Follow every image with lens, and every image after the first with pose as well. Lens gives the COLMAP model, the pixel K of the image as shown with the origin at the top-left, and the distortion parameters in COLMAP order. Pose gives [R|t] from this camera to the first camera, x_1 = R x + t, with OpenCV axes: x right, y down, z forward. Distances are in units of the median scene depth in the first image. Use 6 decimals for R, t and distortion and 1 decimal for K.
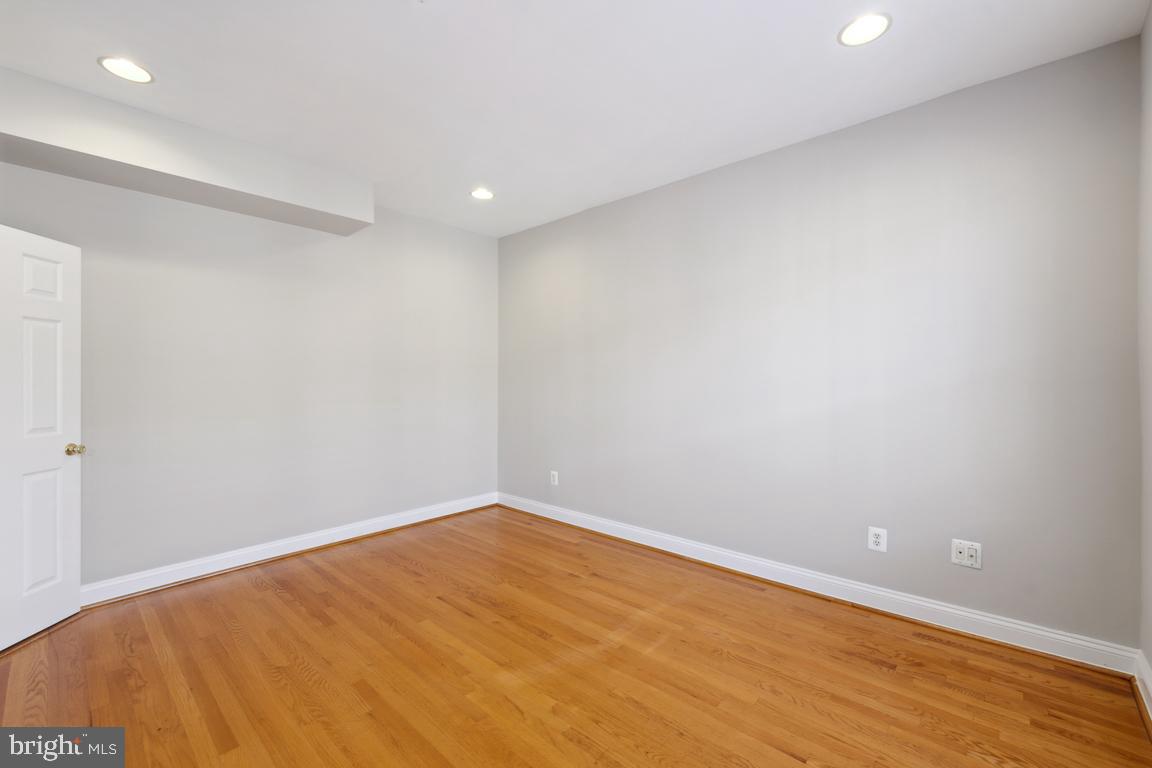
lens RADIAL K [[474.1, 0, 572.0], [0, 474.1, 390.0], [0, 0, 1]] dist [-0.000207, -0.000364]
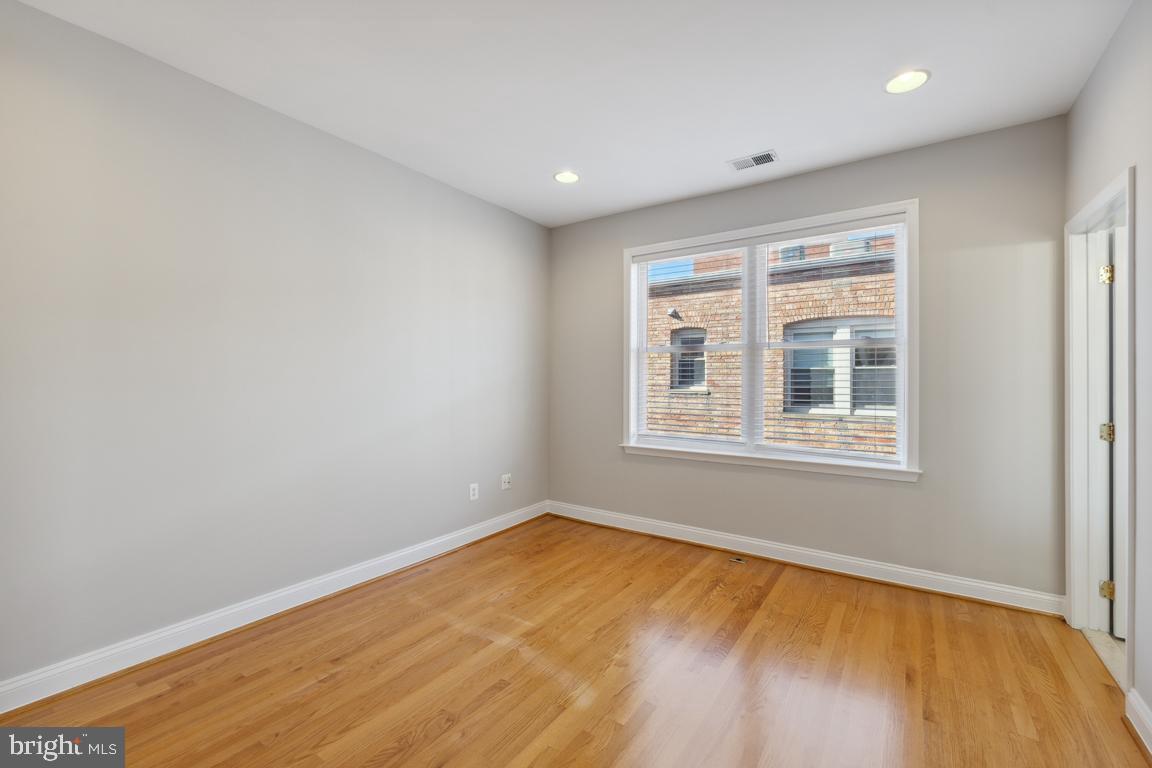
lens RADIAL K [[474.1, 0, 575.3], [0, 474.1, 380.0], [0, 0, 1]] dist [-0.000207, -0.000364]
pose [[-0.130721, 0.004726, 0.991408, -0.797281], [0.019338, 0.999811, -0.002217, -0.013403], [-0.991231, 0.018882, -0.130788, 0.854298]]
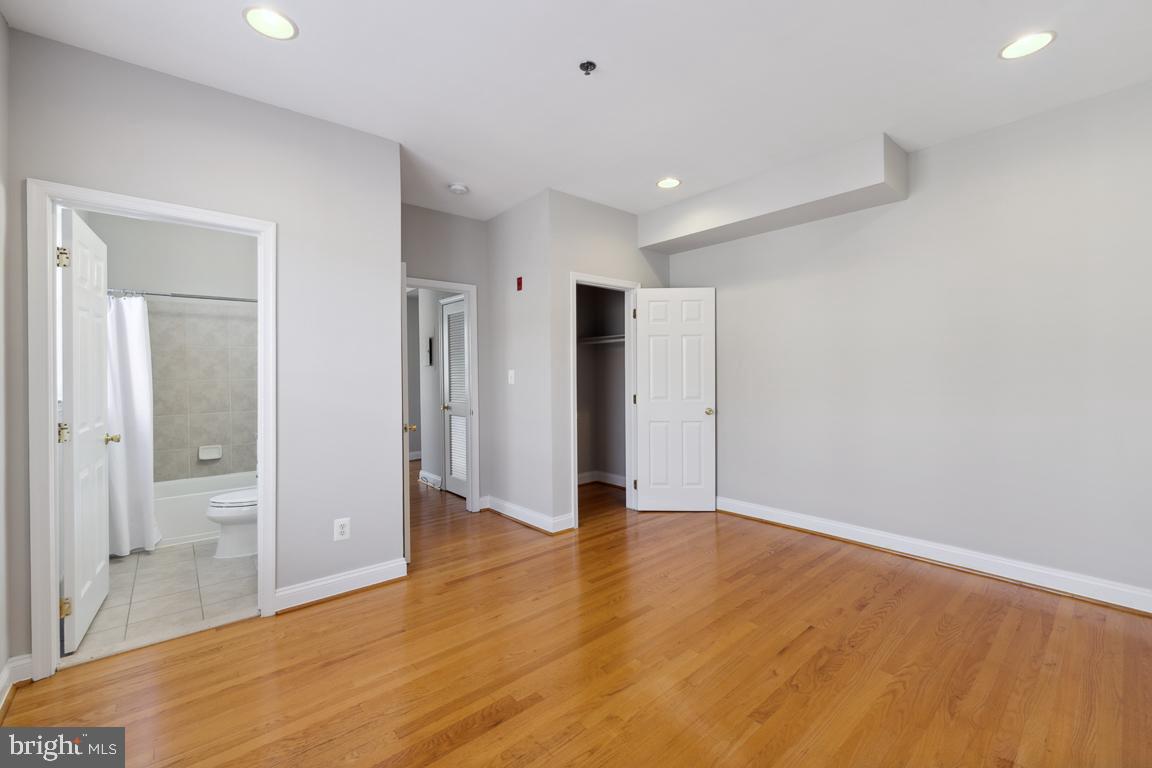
lens RADIAL K [[474.1, 0, 579.4], [0, 474.1, 379.1], [0, 0, 1]] dist [-0.000207, -0.000364]
pose [[-0.125828, 0.017909, -0.991890, 0.615637], [-0.010656, 0.999755, 0.019402, -0.014664], [0.991995, 0.013011, -0.125607, 0.712660]]
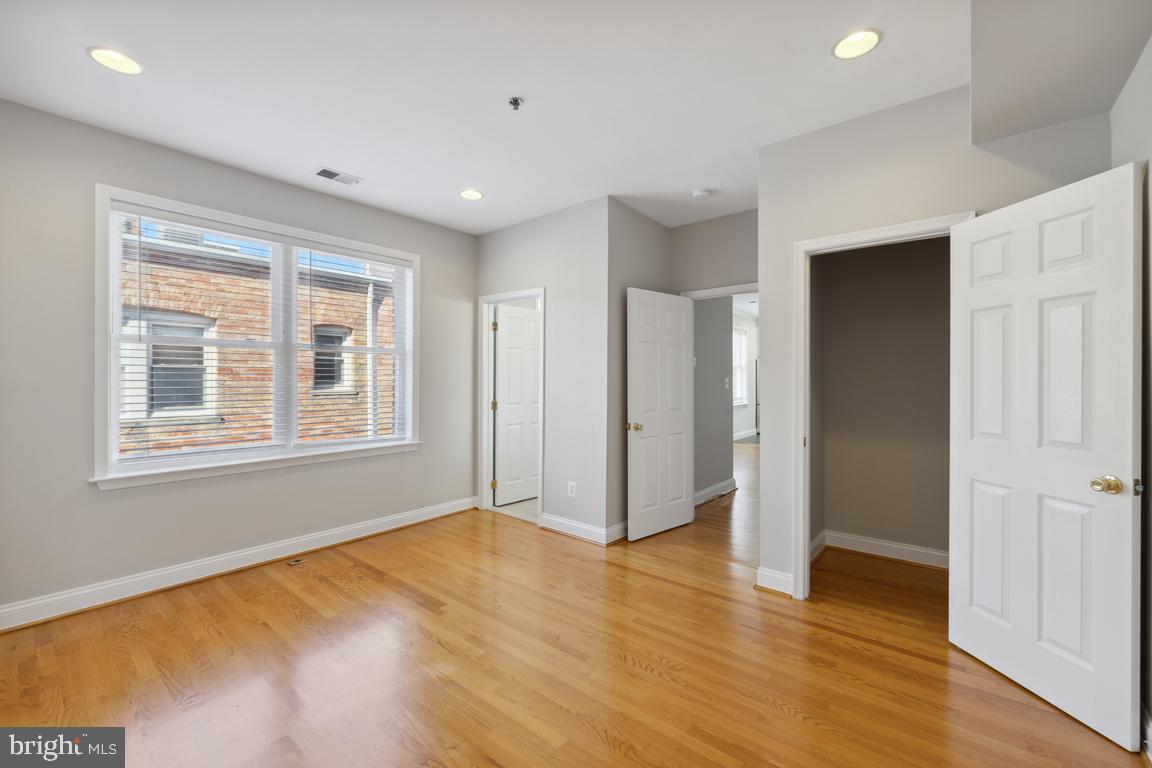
lens RADIAL K [[474.1, 0, 570.0], [0, 474.1, 380.6], [0, 0, 1]] dist [-0.000207, -0.000364]
pose [[-0.999412, 0.003971, -0.034066, -0.280947], [0.003211, 0.999746, 0.022325, -0.032290], [0.034146, 0.022202, -0.999170, 1.533086]]
